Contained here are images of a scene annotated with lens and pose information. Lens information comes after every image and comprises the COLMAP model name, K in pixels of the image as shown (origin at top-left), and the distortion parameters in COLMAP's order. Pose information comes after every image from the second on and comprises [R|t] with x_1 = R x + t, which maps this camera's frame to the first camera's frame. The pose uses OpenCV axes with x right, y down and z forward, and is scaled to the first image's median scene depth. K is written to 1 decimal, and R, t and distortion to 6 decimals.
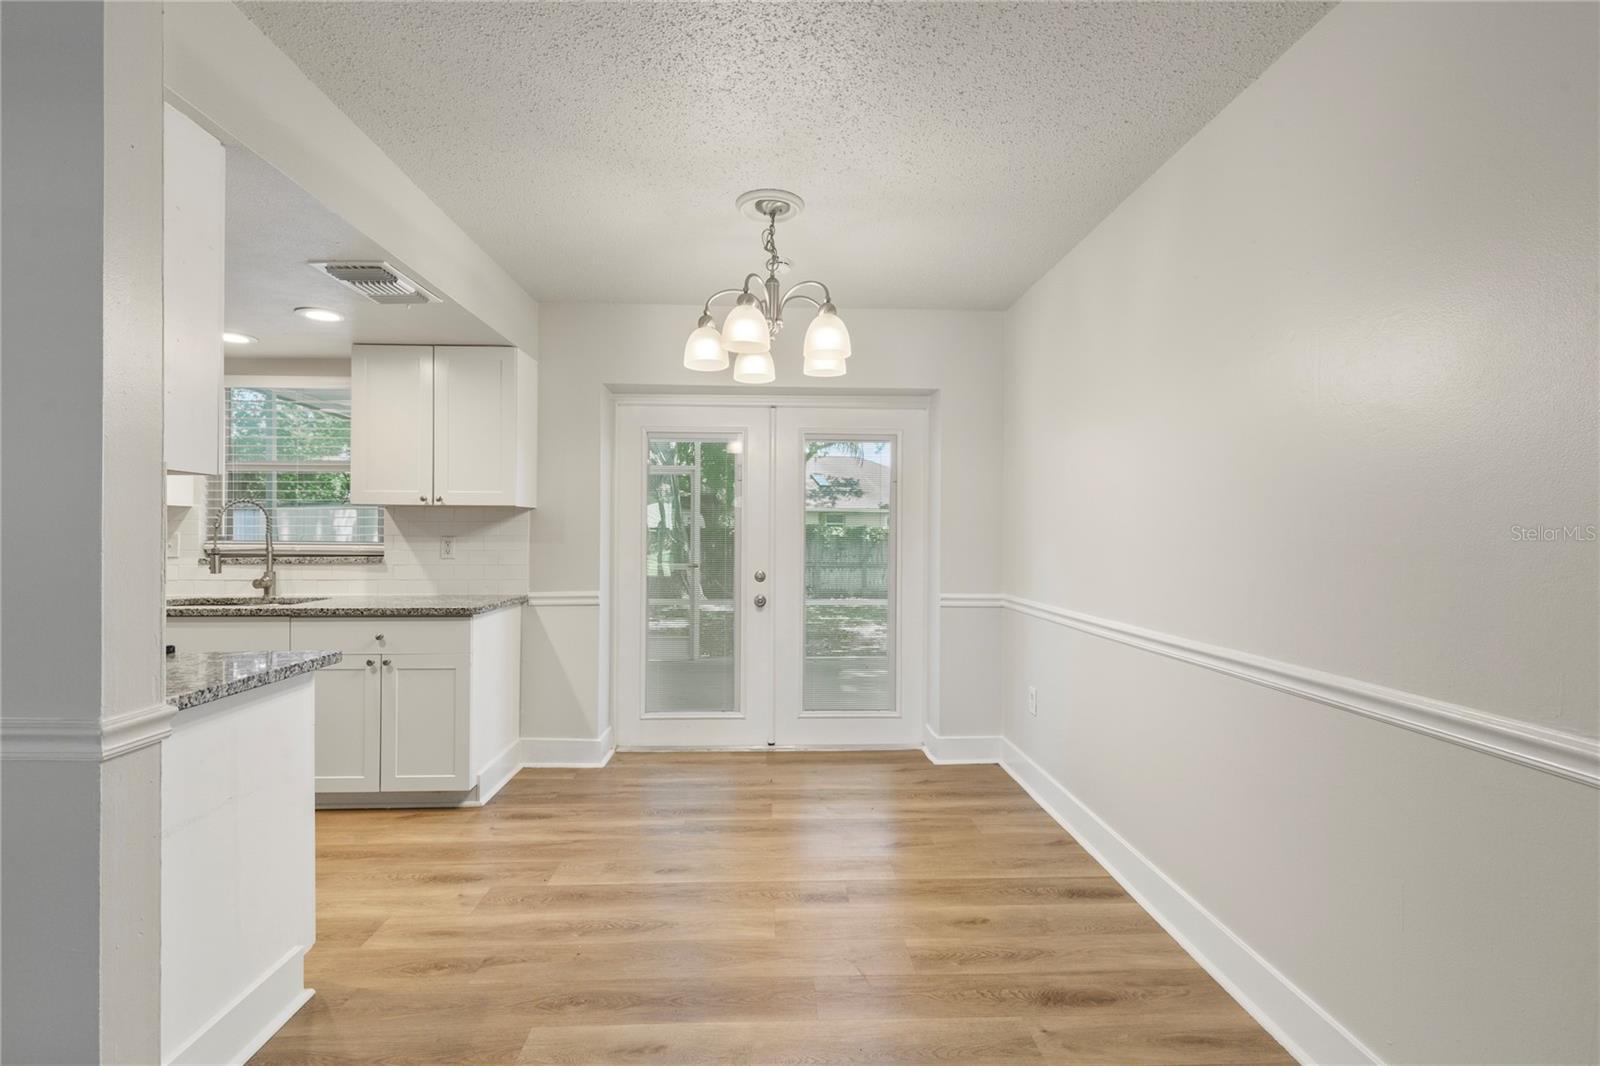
lens RADIAL K [[719.2, 0, 795.6], [0, 719.2, 533.7], [0, 0, 1]] dist [0.011710, -0.000118]
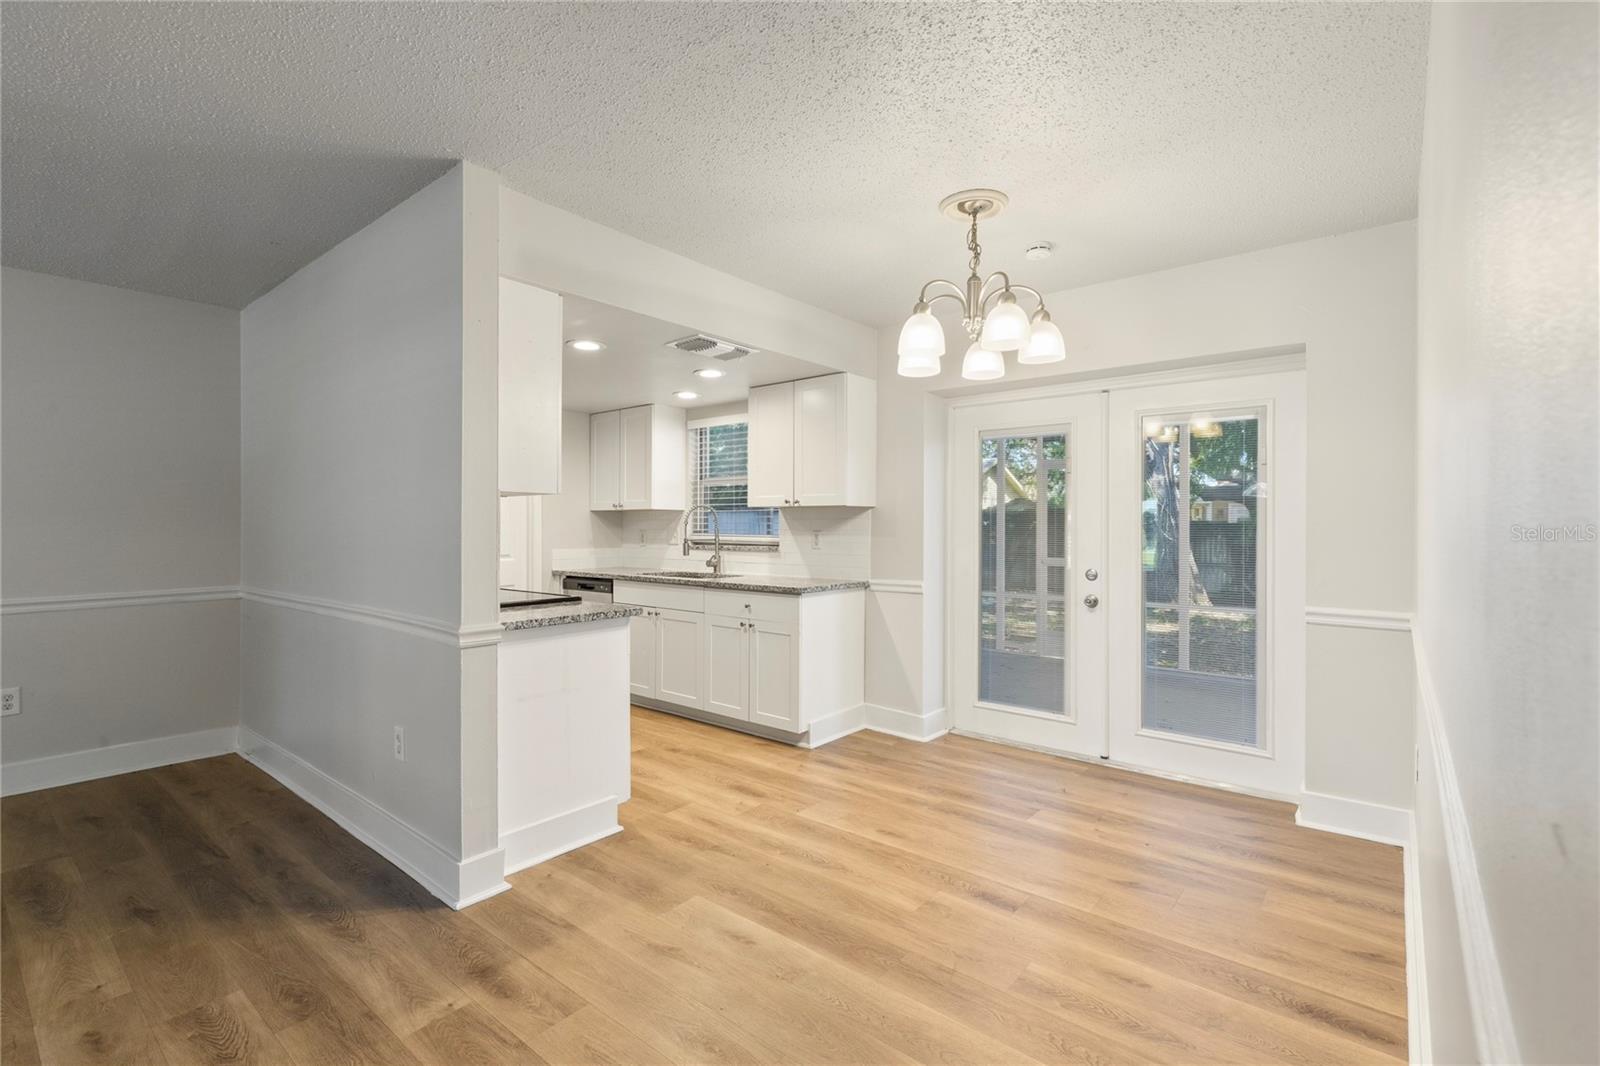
lens RADIAL K [[717.3, 0, 803.9], [0, 717.3, 527.4], [0, 0, 1]] dist [0.009540, -0.000552]
pose [[0.748647, -0.000845, -0.662968, 0.358794], [-0.000248, 0.999999, -0.001554, -0.000320], [0.662969, 0.001328, 0.748646, 0.068418]]
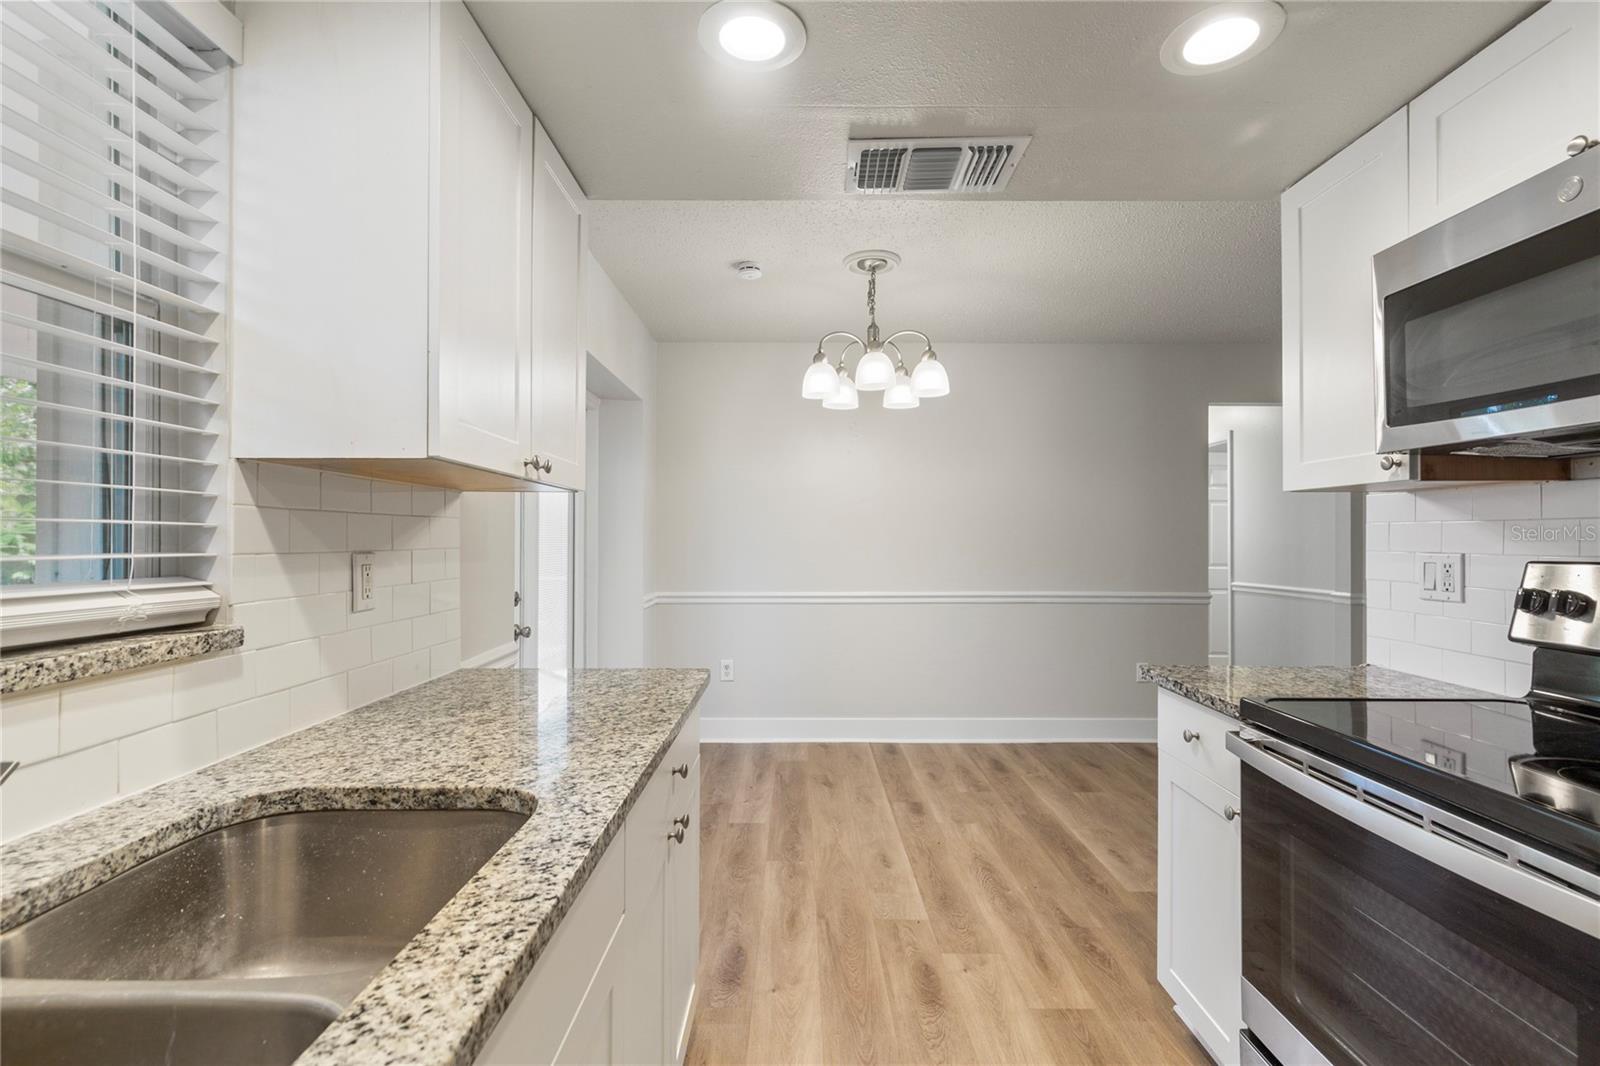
lens RADIAL K [[719.2, 0, 795.6], [0, 719.2, 533.7], [0, 0, 1]] dist [0.011710, -0.000118]
pose [[0.041578, 0.005674, 0.999119, -0.960988], [0.002369, 0.999981, -0.005777, -0.003717], [-0.999132, 0.002607, 0.041564, 0.846946]]
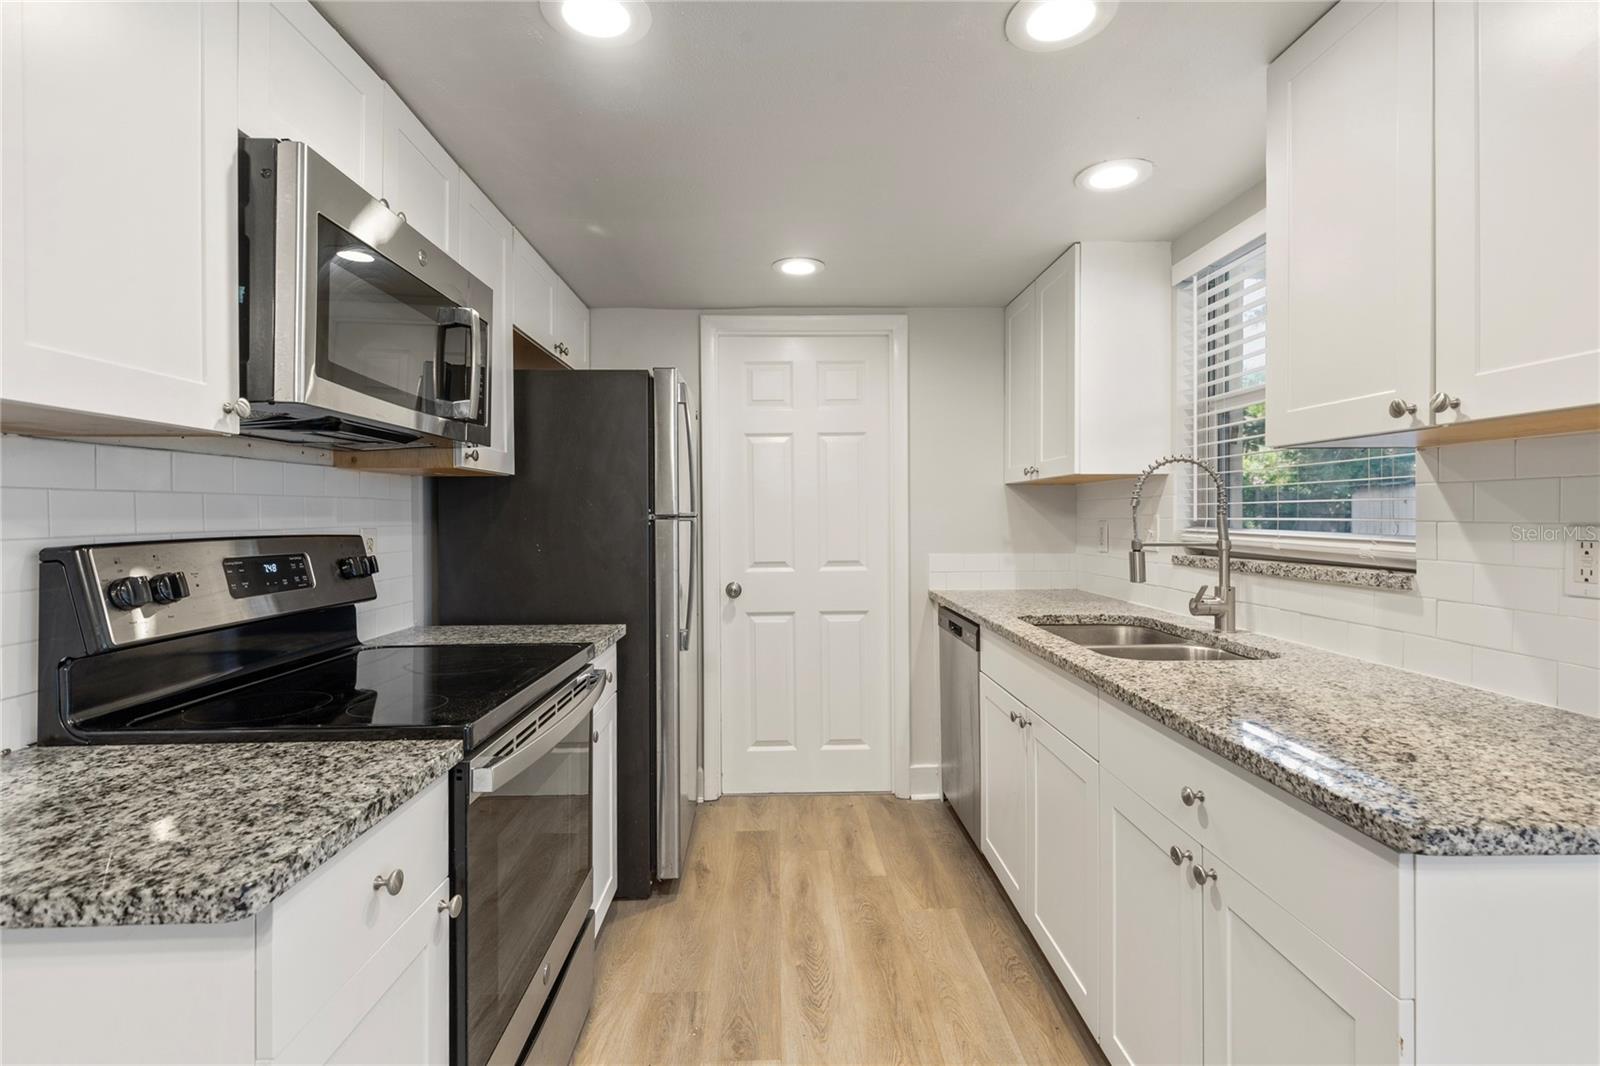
lens RADIAL K [[752.6, 0, 795.5], [0, 752.6, 516.9], [0, 0, 1]] dist [0.001735, 0.000214]
pose [[-0.015771, 0.002115, -0.999873, -0.176012], [0.005249, 0.999984, 0.002033, -0.002085], [0.999862, -0.005217, -0.015782, 0.751001]]
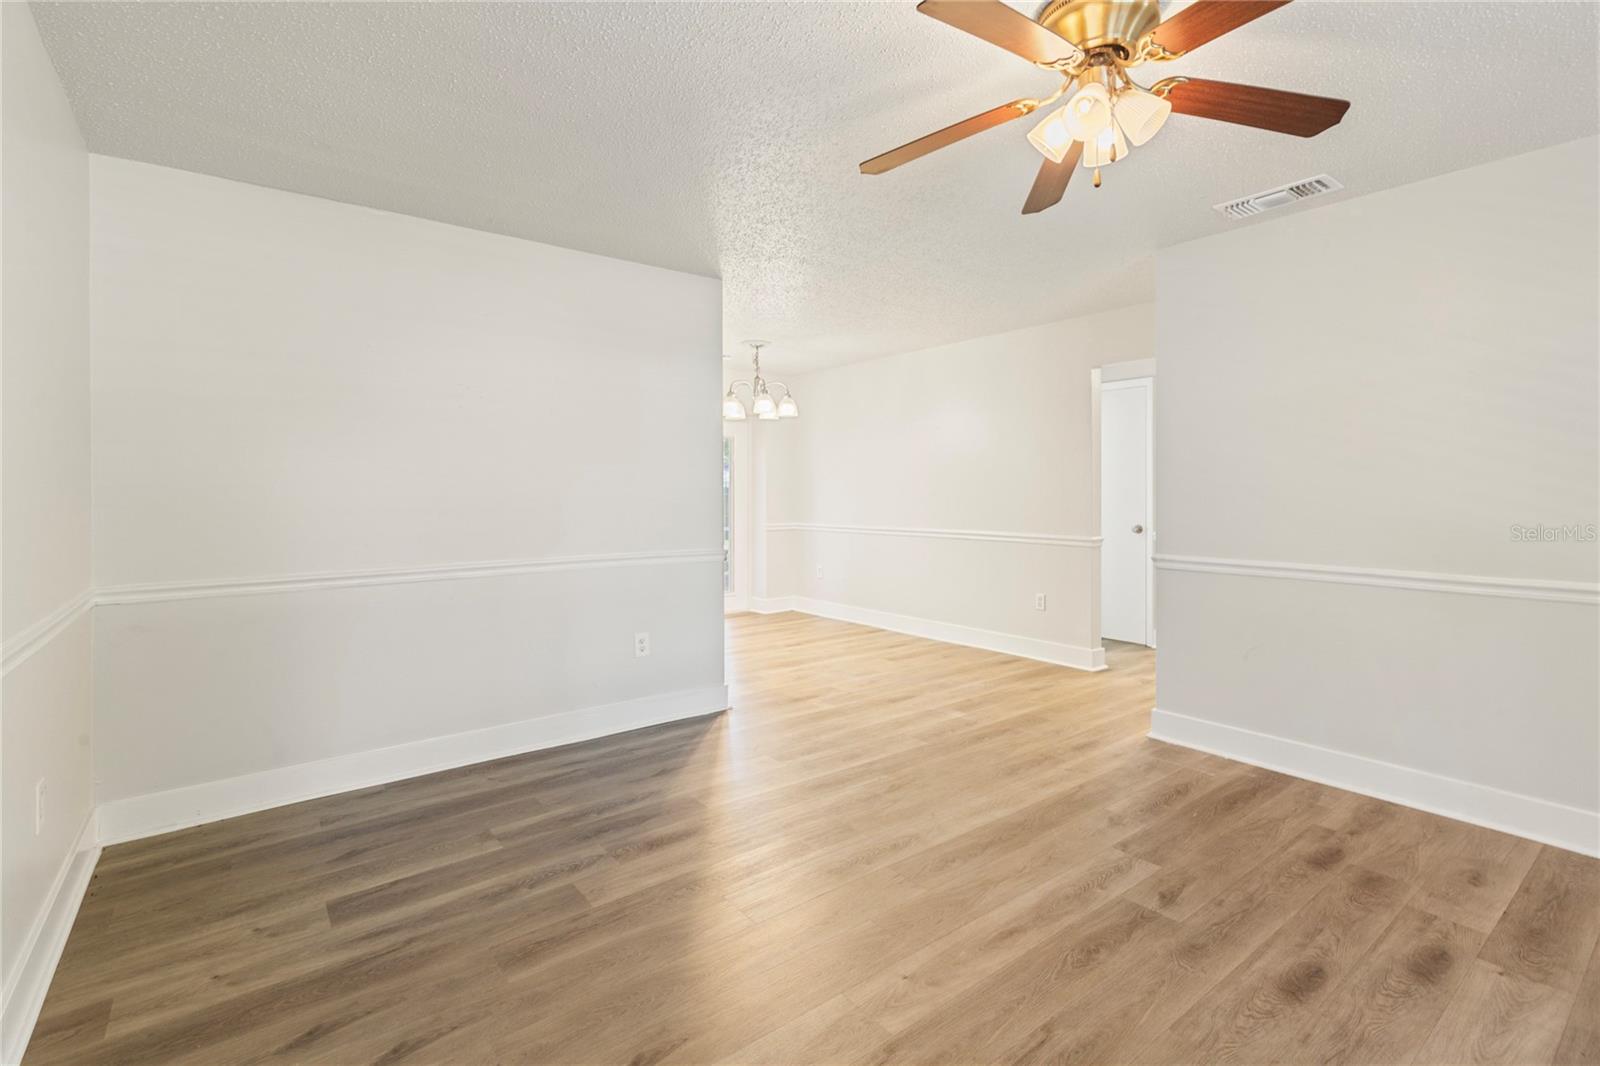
lens RADIAL K [[729.2, 0, 797.9], [0, 729.2, 492.7], [0, 0, 1]] dist [0.009965, -0.000802]
pose [[0.817799, -0.004785, 0.575484, -0.955675], [0.005375, 0.999985, 0.000676, -0.000152], [-0.575479, 0.002540, 0.817813, -0.704352]]
